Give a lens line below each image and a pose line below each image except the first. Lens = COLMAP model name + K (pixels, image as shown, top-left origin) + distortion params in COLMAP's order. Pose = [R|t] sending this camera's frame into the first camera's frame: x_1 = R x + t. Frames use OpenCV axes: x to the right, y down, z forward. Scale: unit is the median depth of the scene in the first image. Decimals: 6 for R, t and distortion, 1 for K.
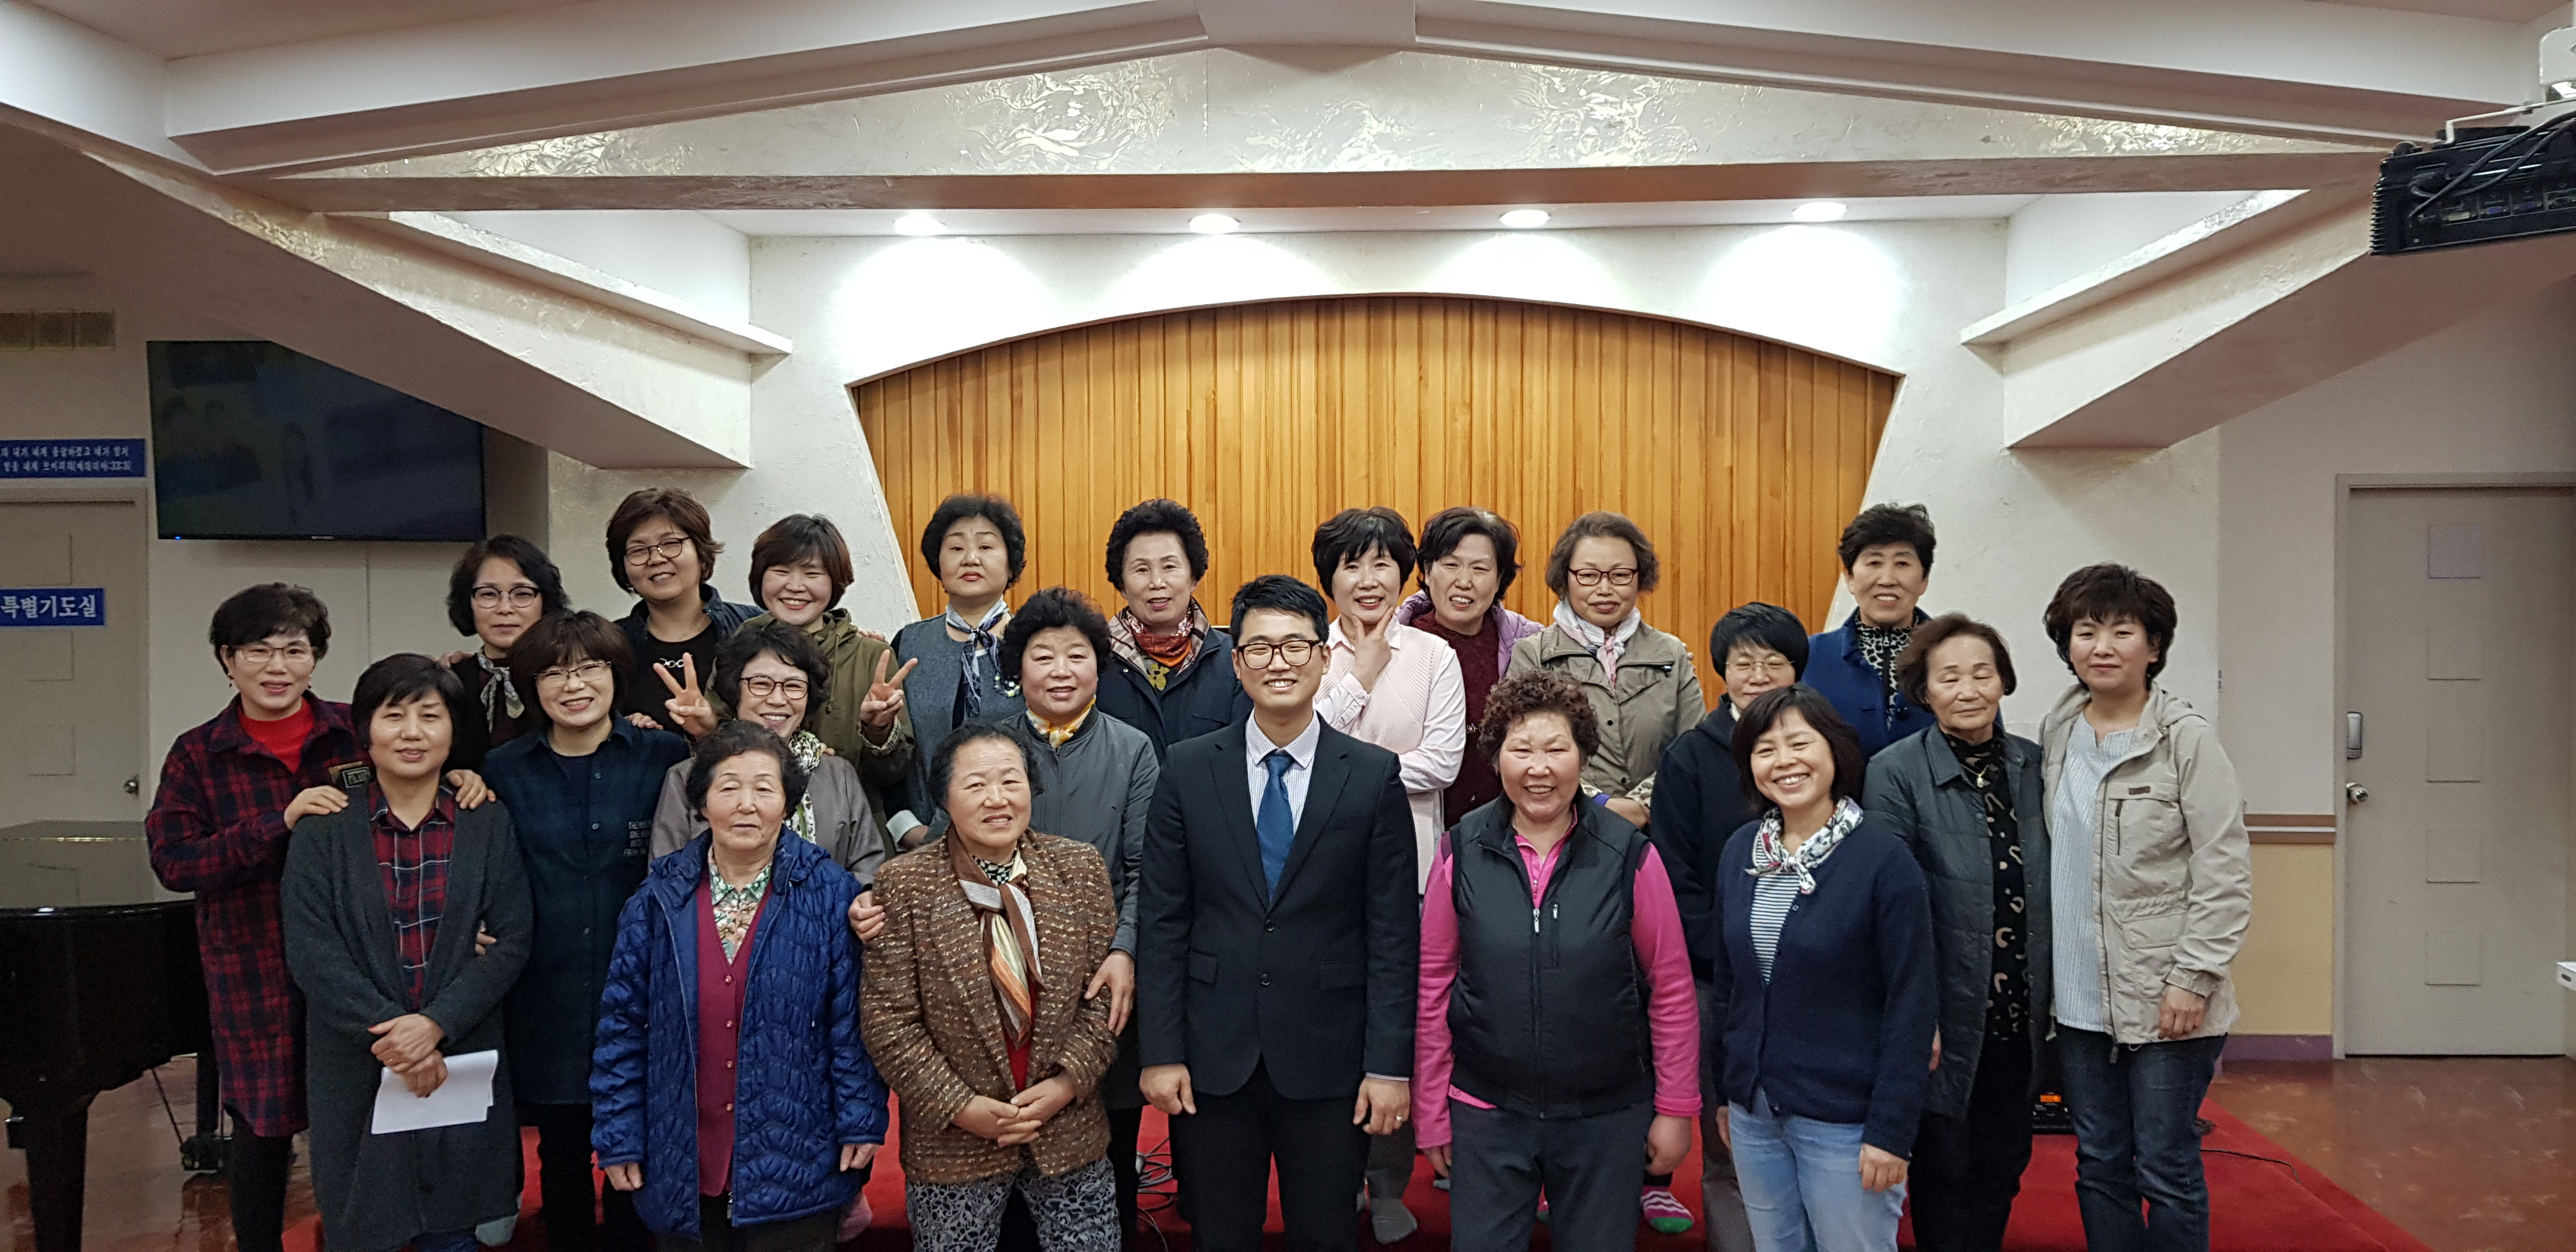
lens RADIAL K [[2050.2, 0, 1290.1], [0, 2050.2, 654.3], [0, 0, 1]] dist [0.062460, -0.126732]
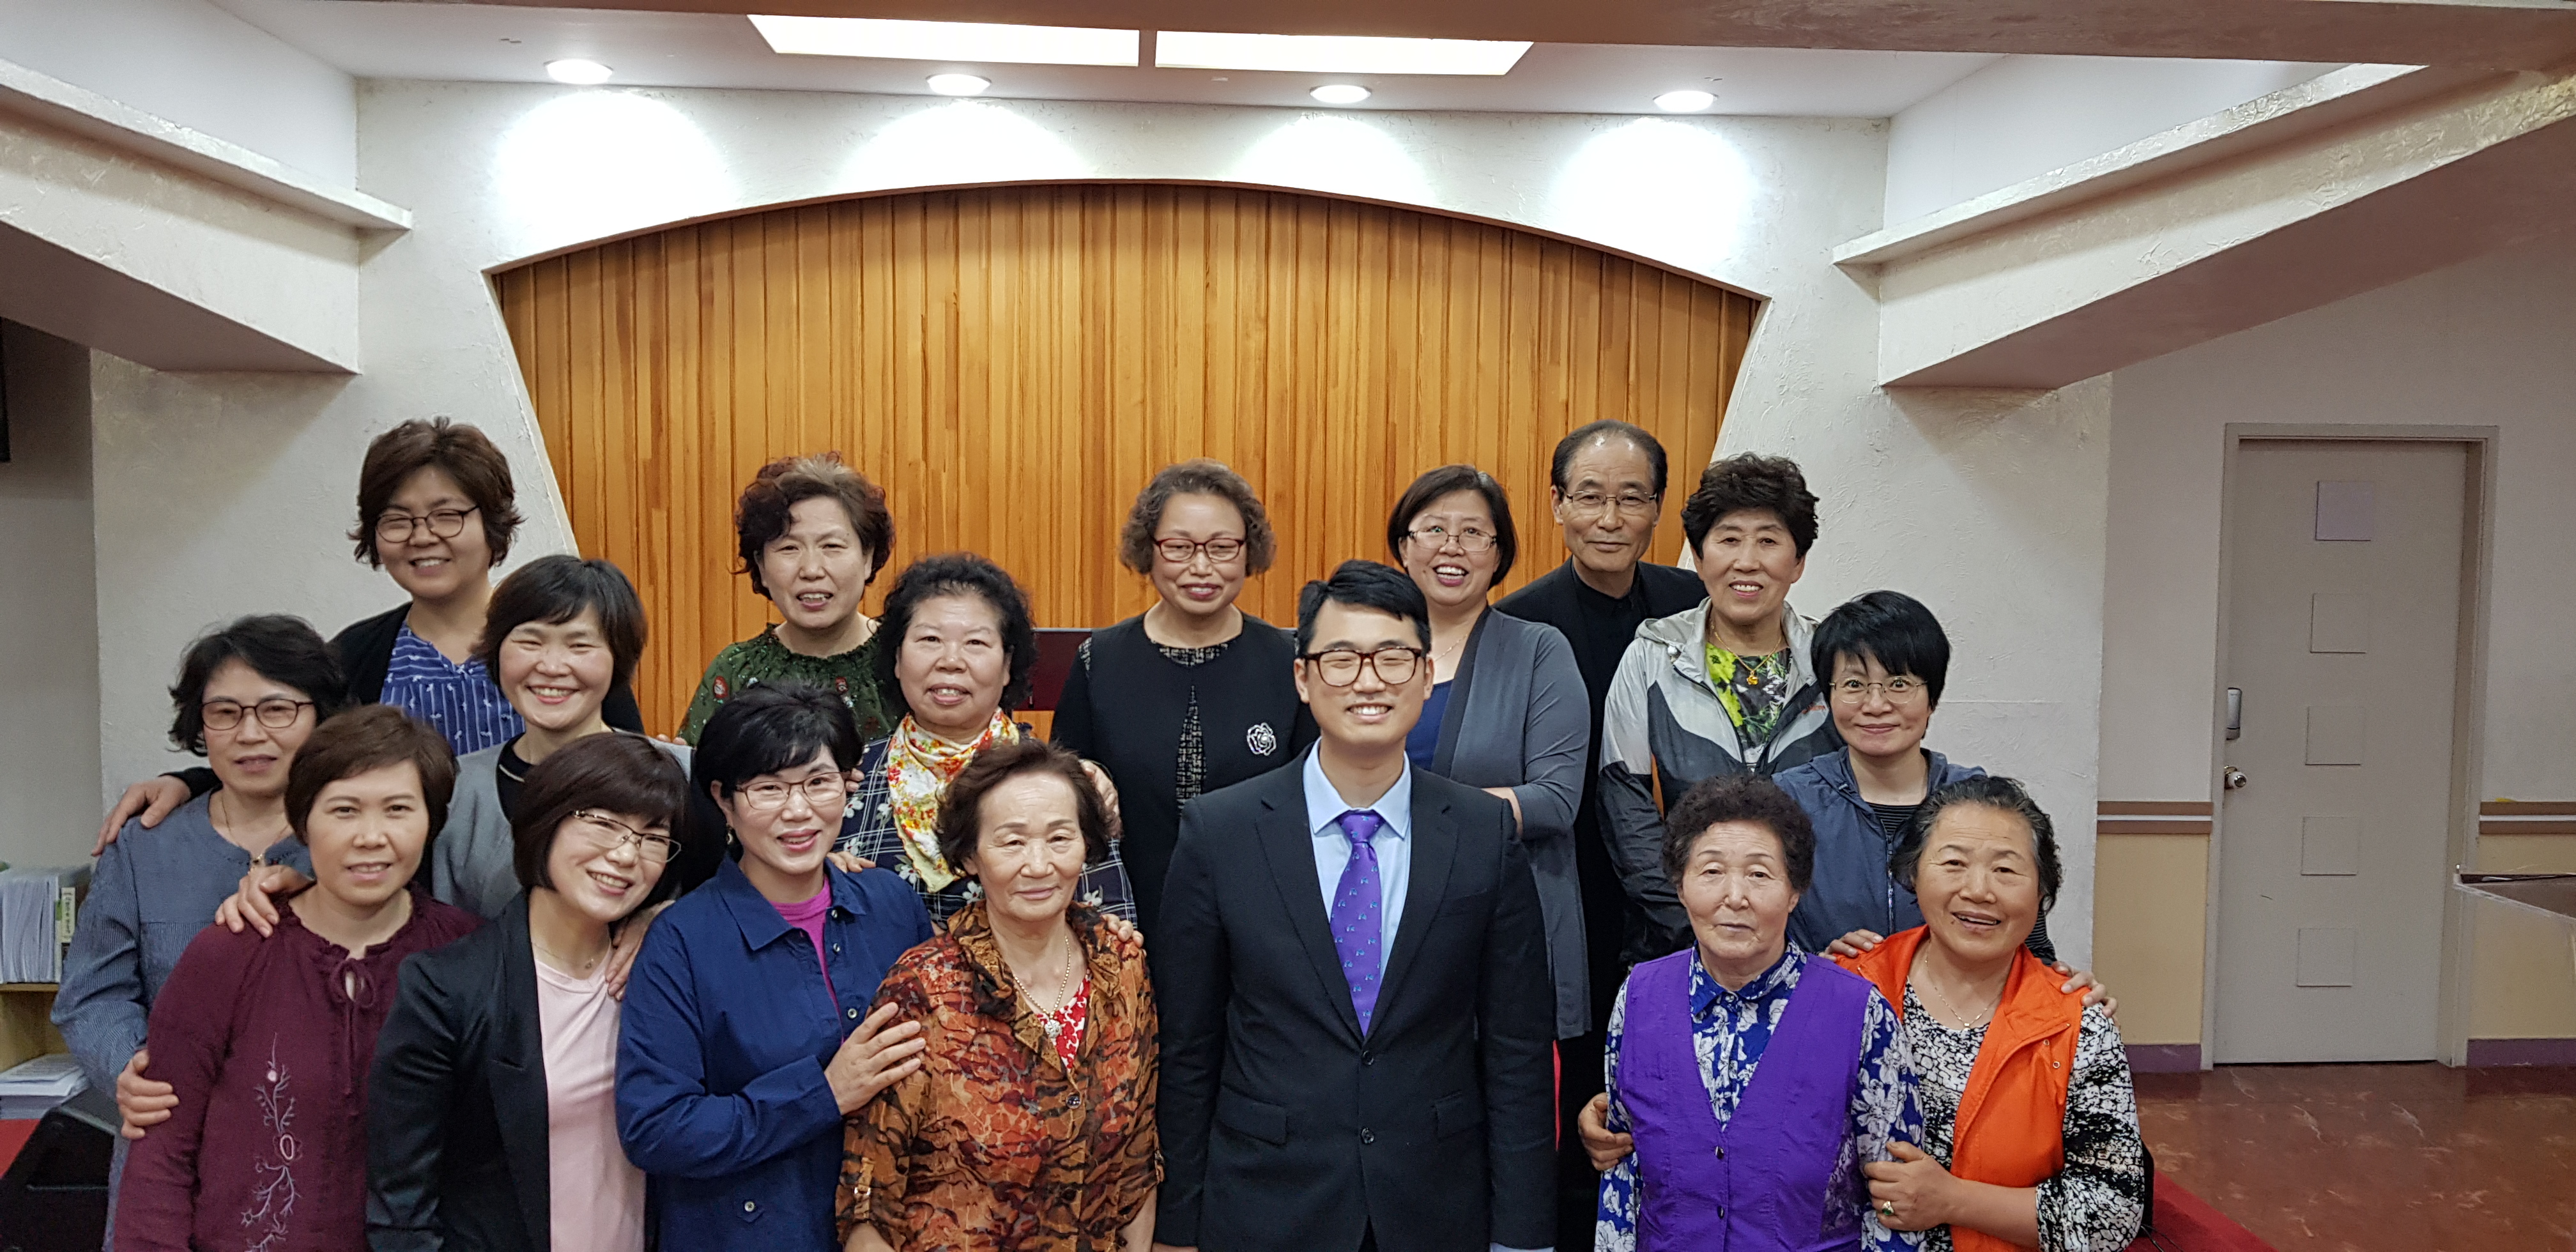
lens RADIAL K [[2050.2, 0, 1280.1], [0, 2050.2, 642.6], [0, 0, 1]] dist [0.062460, -0.126732]
pose [[0.990647, 0.005584, 0.136333, -0.020614], [-0.010275, 0.999378, 0.033728, -0.018699], [-0.136060, -0.034814, 0.990089, 0.170493]]
